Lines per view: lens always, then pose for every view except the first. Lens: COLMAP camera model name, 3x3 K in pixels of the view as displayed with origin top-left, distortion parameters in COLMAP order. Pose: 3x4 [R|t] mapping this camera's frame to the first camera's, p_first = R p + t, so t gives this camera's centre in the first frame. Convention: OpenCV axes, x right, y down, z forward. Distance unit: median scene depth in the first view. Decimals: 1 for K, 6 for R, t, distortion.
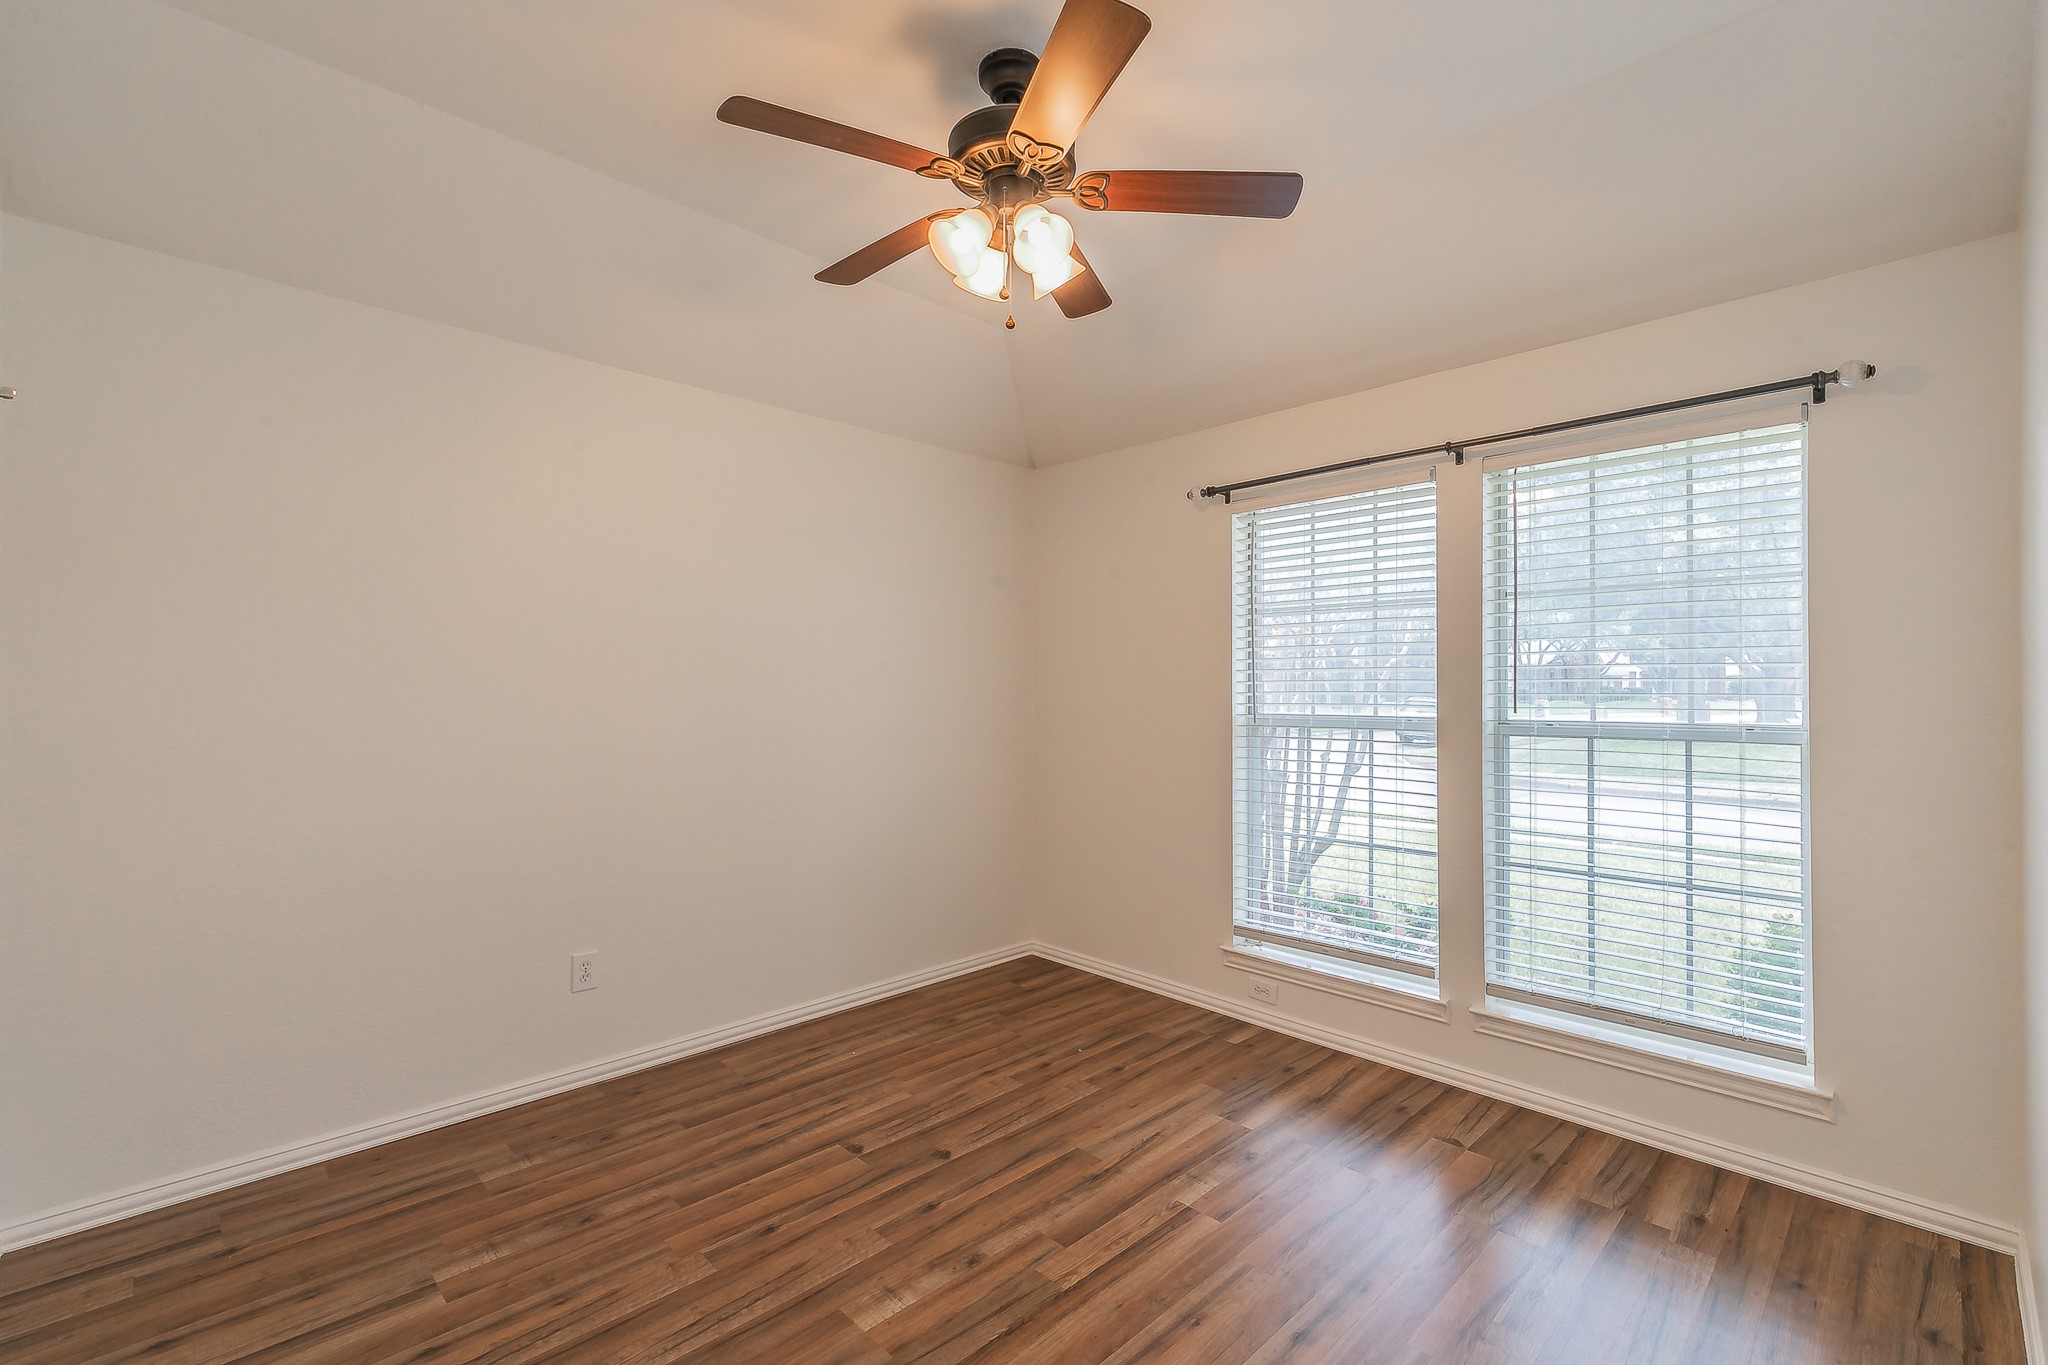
lens RADIAL K [[891.0, 0, 1033.5], [0, 891.0, 687.0], [0, 0, 1]] dist [0.001596, 0.000099]
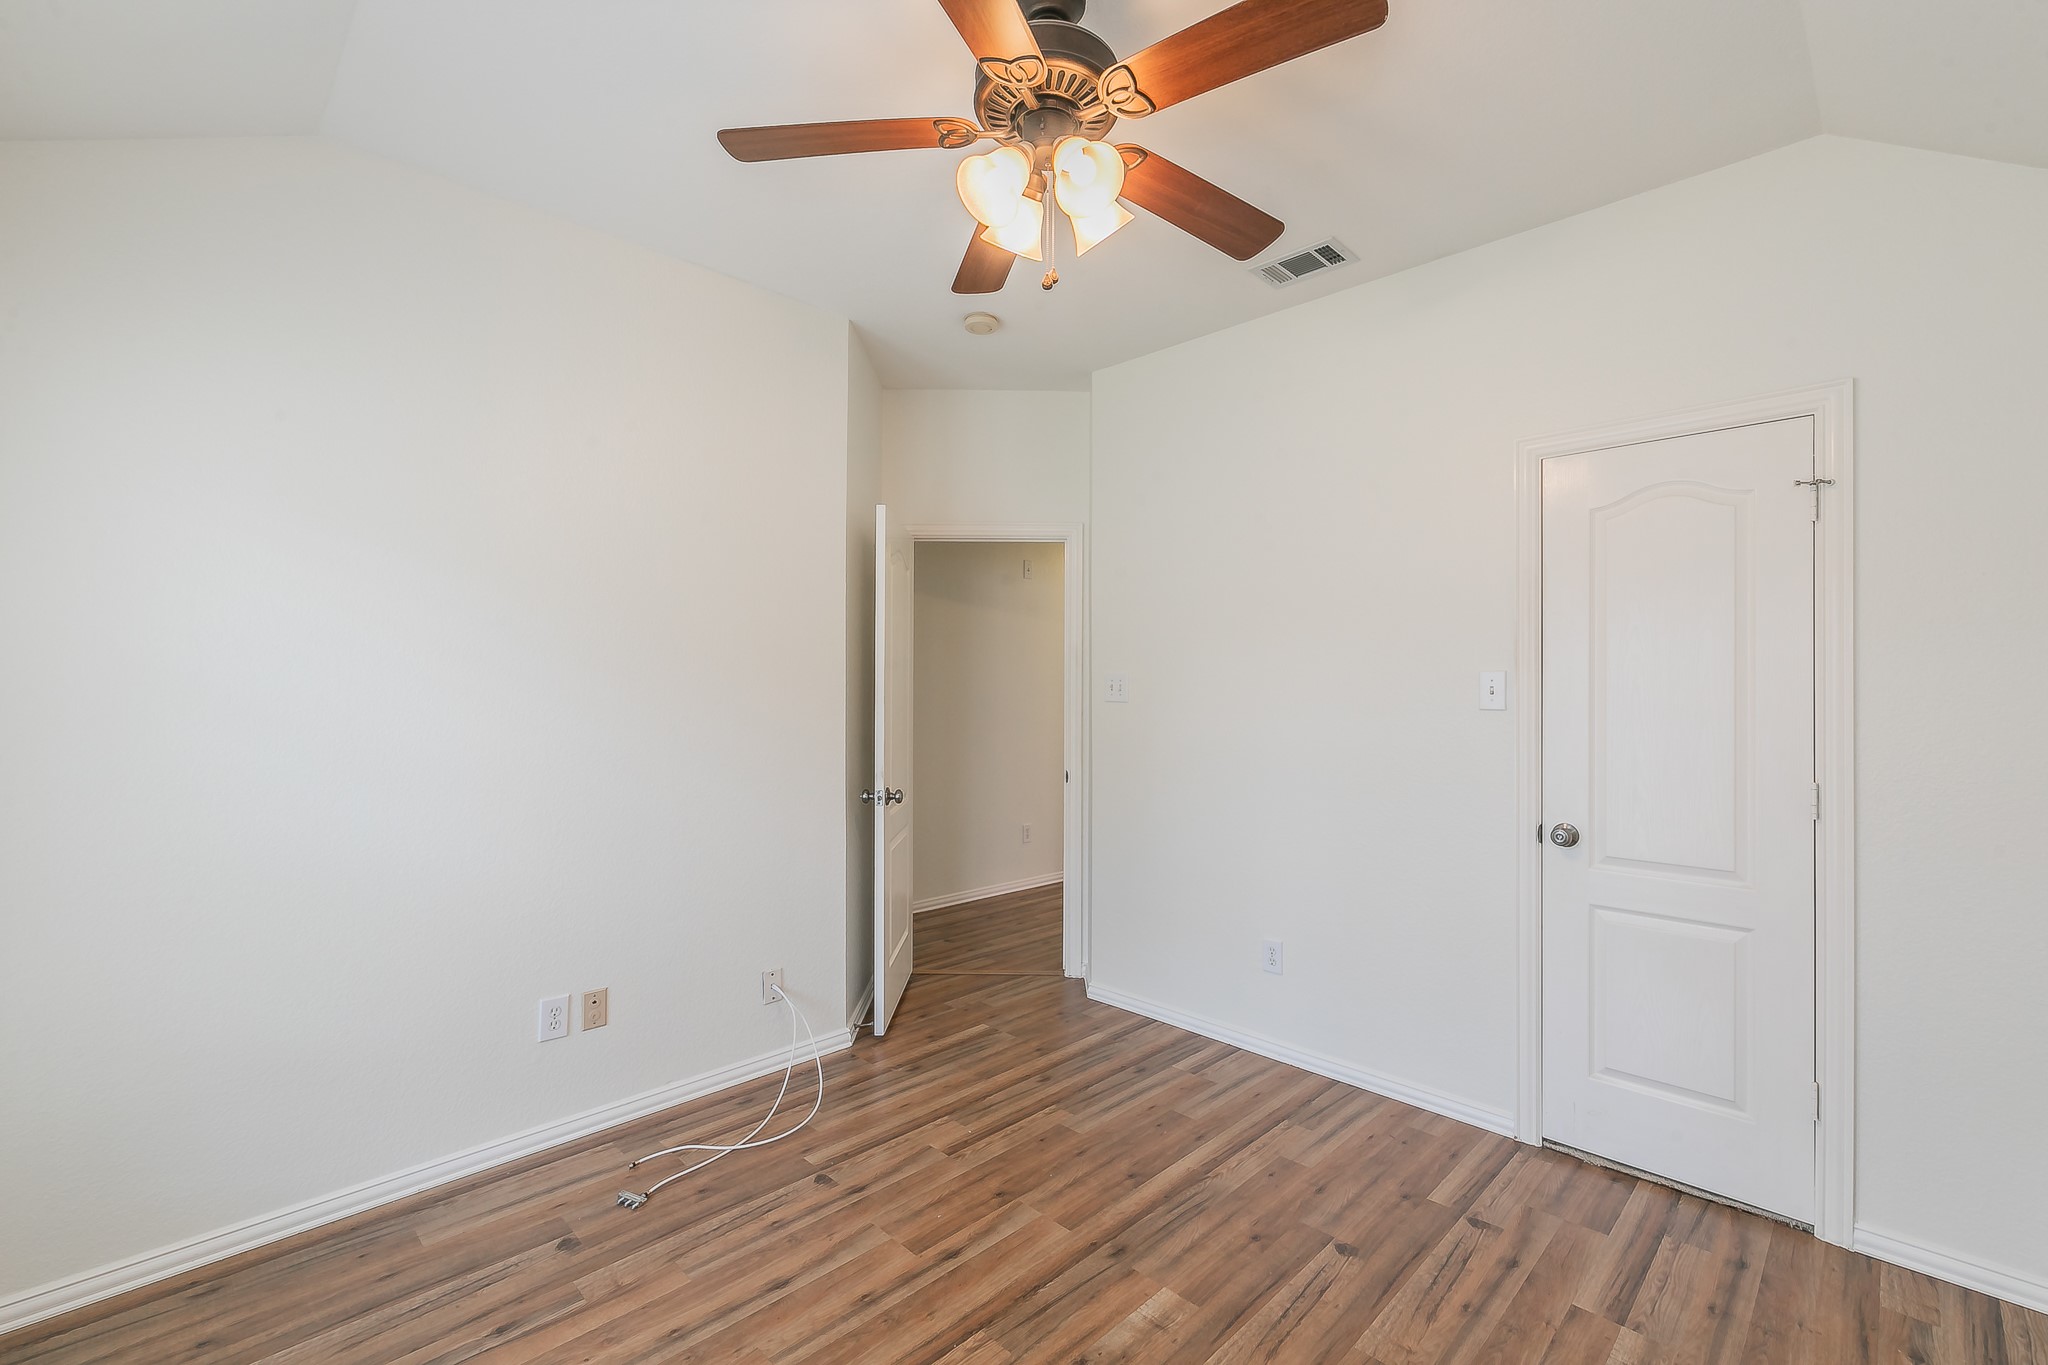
lens RADIAL K [[877.1, 0, 1024.0], [0, 877.1, 682.5], [0, 0, 1]] dist [0.003942, -0.000186]
pose [[-0.999963, -0.007492, 0.004125, -0.010116], [-0.007529, 0.999929, -0.009247, -0.027518], [-0.004056, -0.009278, -0.999949, 2.029776]]
